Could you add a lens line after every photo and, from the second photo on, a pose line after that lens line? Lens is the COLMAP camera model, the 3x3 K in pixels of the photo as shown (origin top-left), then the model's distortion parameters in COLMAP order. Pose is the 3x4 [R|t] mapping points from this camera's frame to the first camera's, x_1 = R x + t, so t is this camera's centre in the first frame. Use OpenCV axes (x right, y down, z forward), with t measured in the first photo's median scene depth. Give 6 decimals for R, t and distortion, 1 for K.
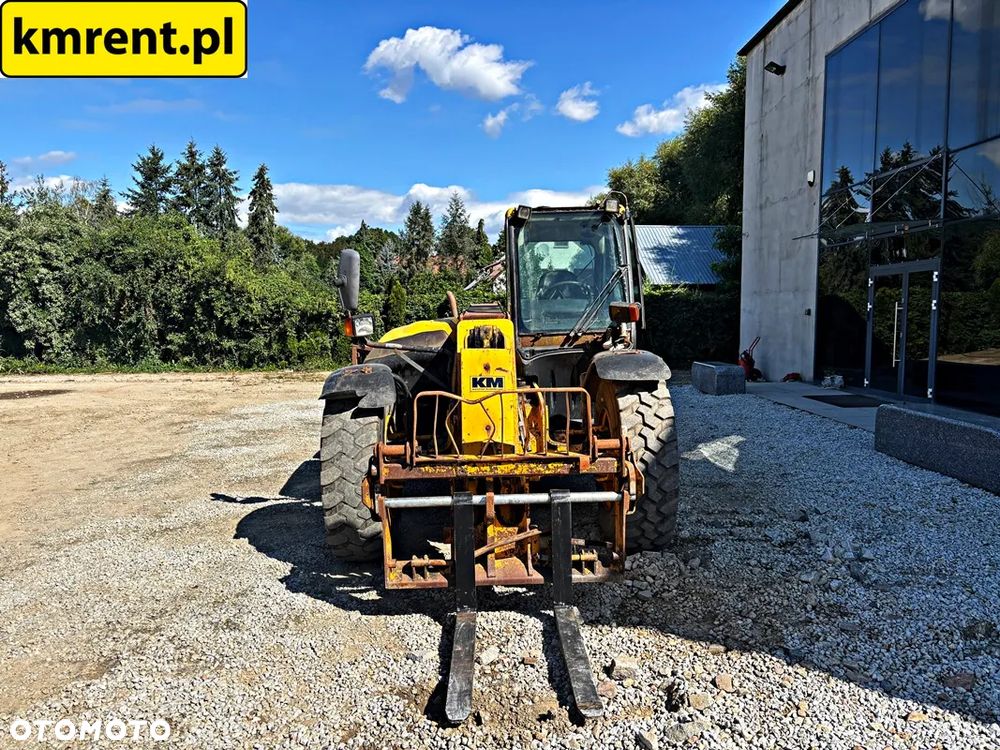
lens RADIAL K [[756.5, 0, 507.3], [0, 756.5, 369.8], [0, 0, 1]] dist [0.041935, -0.047018]
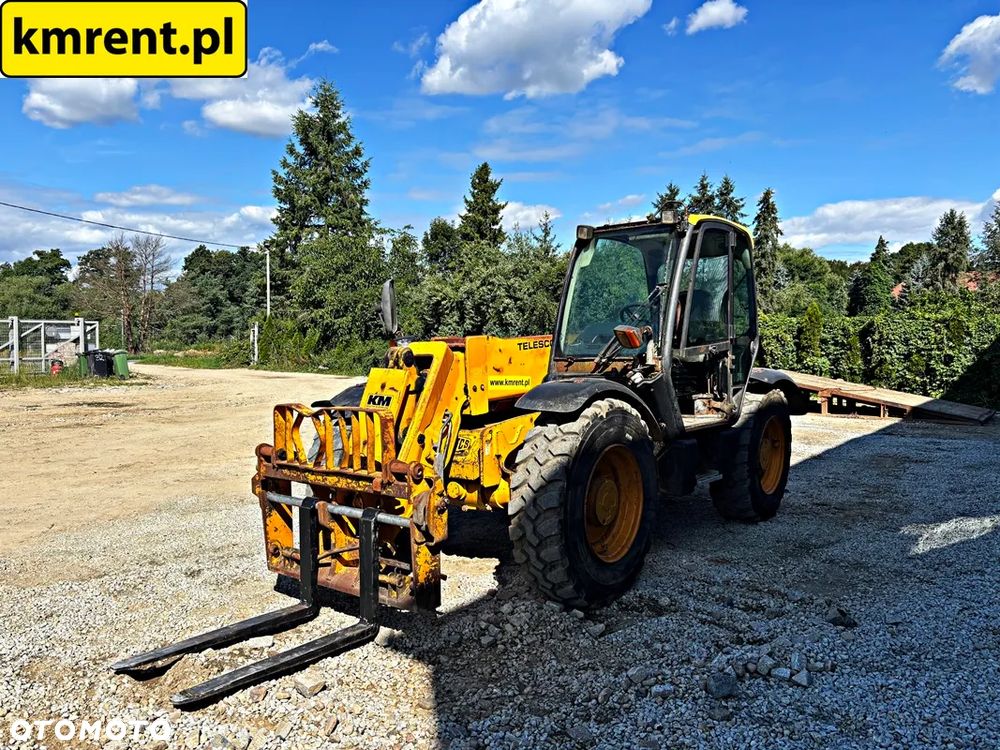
lens RADIAL K [[756.5, 0, 503.6], [0, 756.5, 370.5], [0, 0, 1]] dist [0.041935, -0.047018]
pose [[0.772956, 0.038551, -0.633287, 0.642691], [-0.057830, 0.998278, -0.009815, -0.020583], [0.631819, 0.044210, 0.773854, 0.235254]]
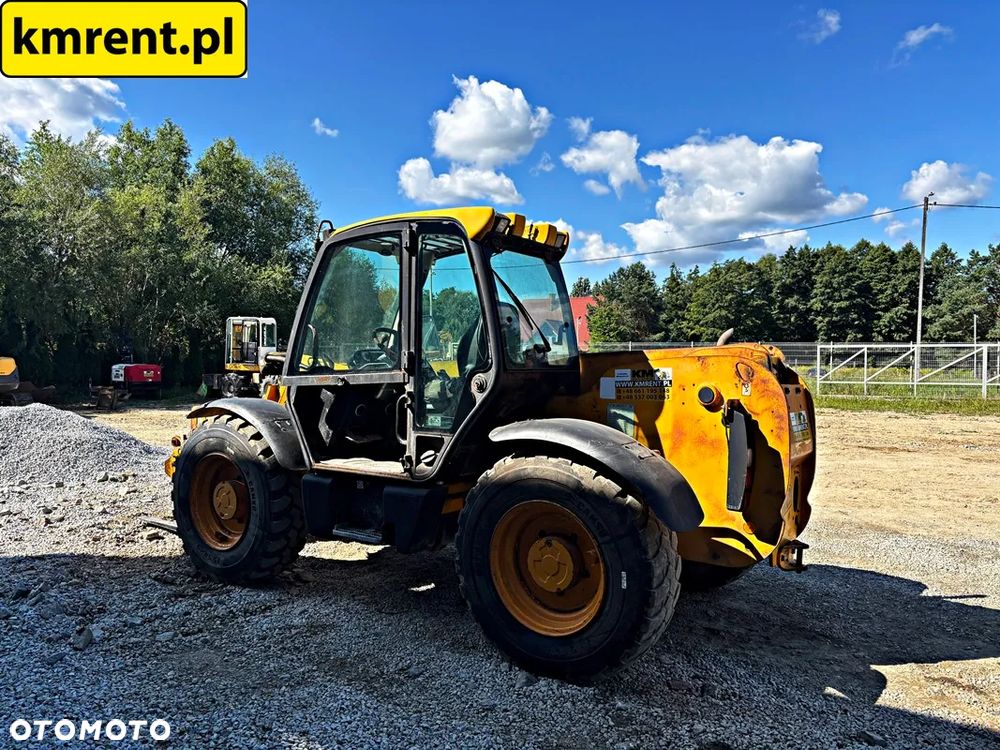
lens RADIAL K [[756.5, 0, 501.3], [0, 756.5, 389.8], [0, 0, 1]] dist [0.041935, -0.047018]
pose [[-0.589235, 0.041734, -0.806883, 0.808155], [-0.059232, 0.993747, 0.094654, -0.160822], [0.805788, 0.103566, -0.583078, 1.905531]]
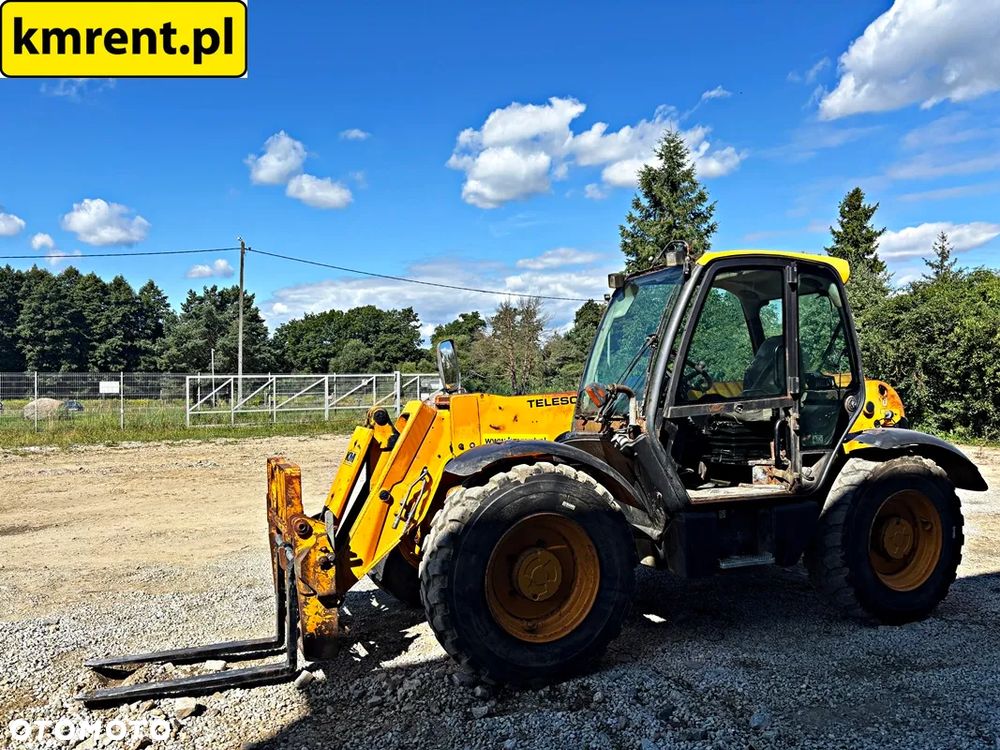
lens RADIAL K [[756.5, 0, 501.1], [0, 756.5, 378.7], [0, 0, 1]] dist [0.041935, -0.047018]
pose [[0.363847, -0.002539, -0.931455, 0.925219], [-0.061320, 0.997762, -0.026672, -0.069484], [0.929438, 0.066821, 0.362877, 0.648492]]
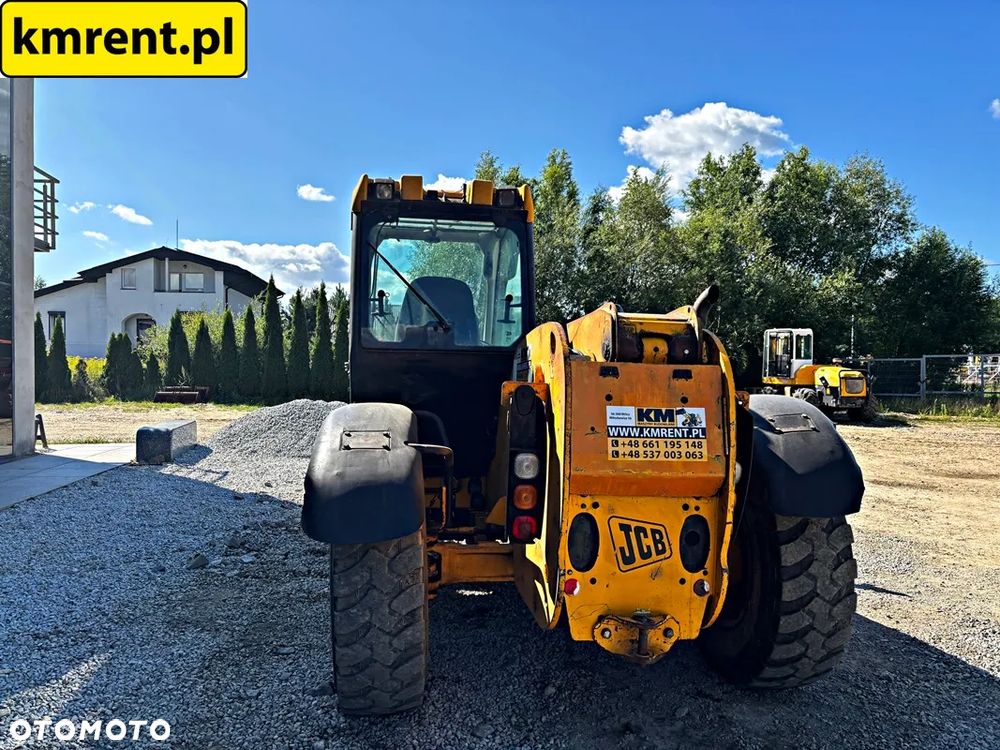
lens RADIAL K [[756.5, 0, 490.7], [0, 756.5, 379.7], [0, 0, 1]] dist [0.041935, -0.047018]
pose [[-0.993086, 0.003978, -0.117323, 0.131367], [-0.006040, 0.996371, 0.084907, -0.139861], [0.117234, 0.085029, -0.989458, 2.180568]]
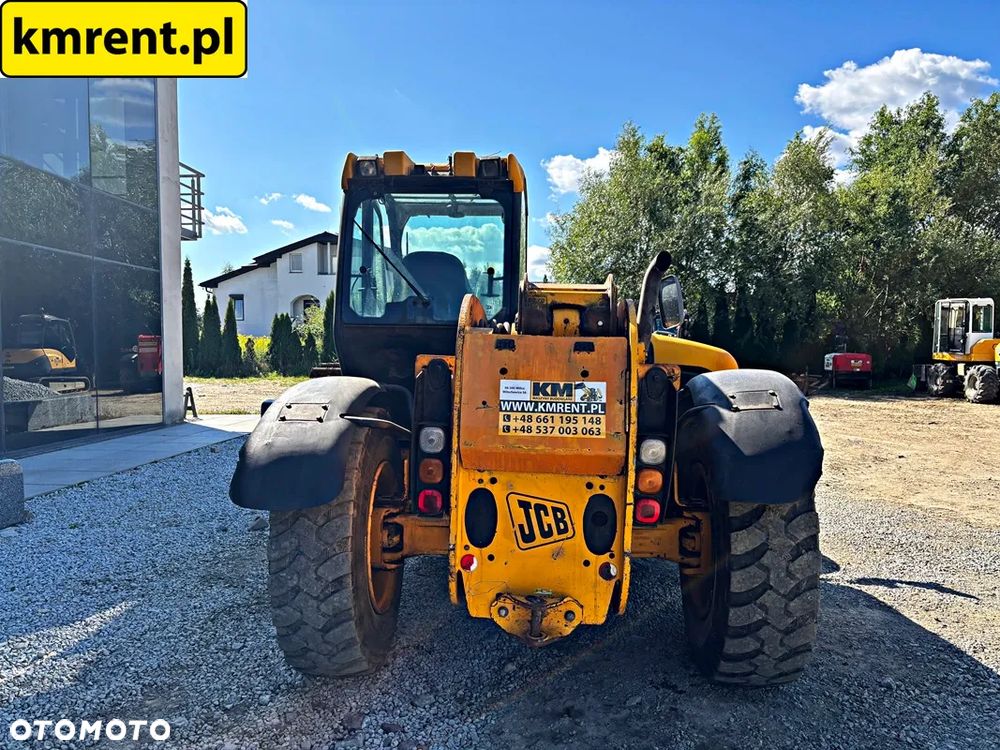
lens RADIAL K [[756.5, 0, 489.8], [0, 756.5, 374.8], [0, 0, 1]] dist [0.041935, -0.047018]
pose [[-0.995552, 0.002872, 0.094166, -0.044996], [0.013087, 0.994060, 0.108044, -0.136099], [-0.093296, 0.108796, -0.989676, 2.177211]]
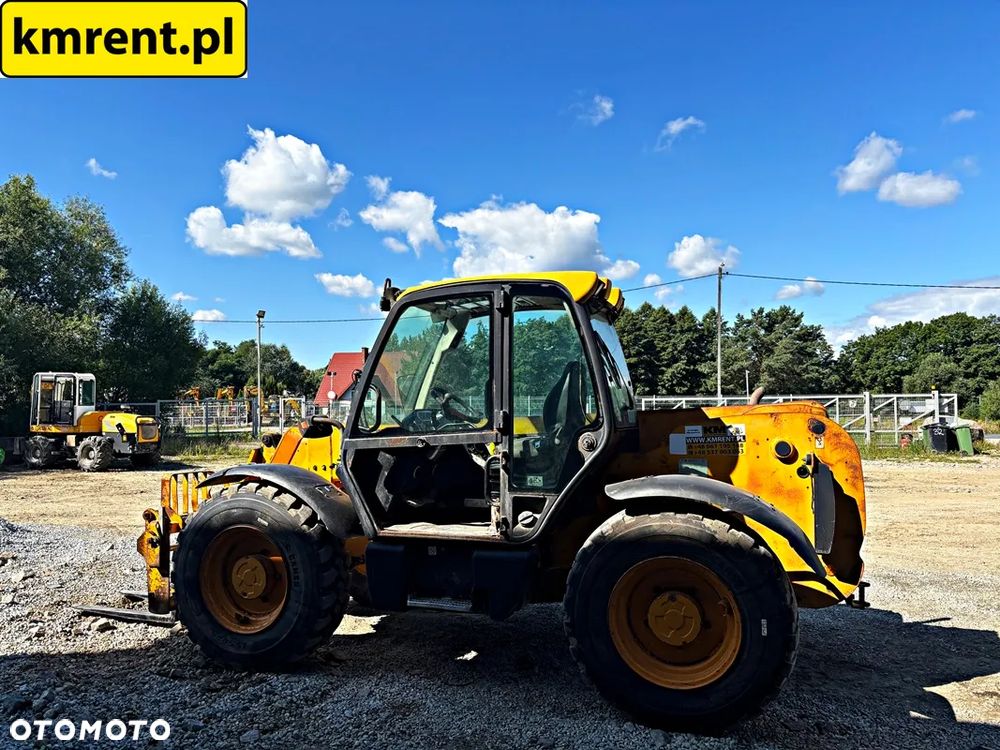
lens RADIAL K [[756.5, 0, 492.4], [0, 756.5, 389.9], [0, 0, 1]] dist [0.041935, -0.047018]
pose [[-0.371006, -0.013238, -0.928536, 0.969737], [-0.057647, 0.998298, 0.008801, -0.148145], [0.926839, 0.056793, -0.371138, 1.623382]]
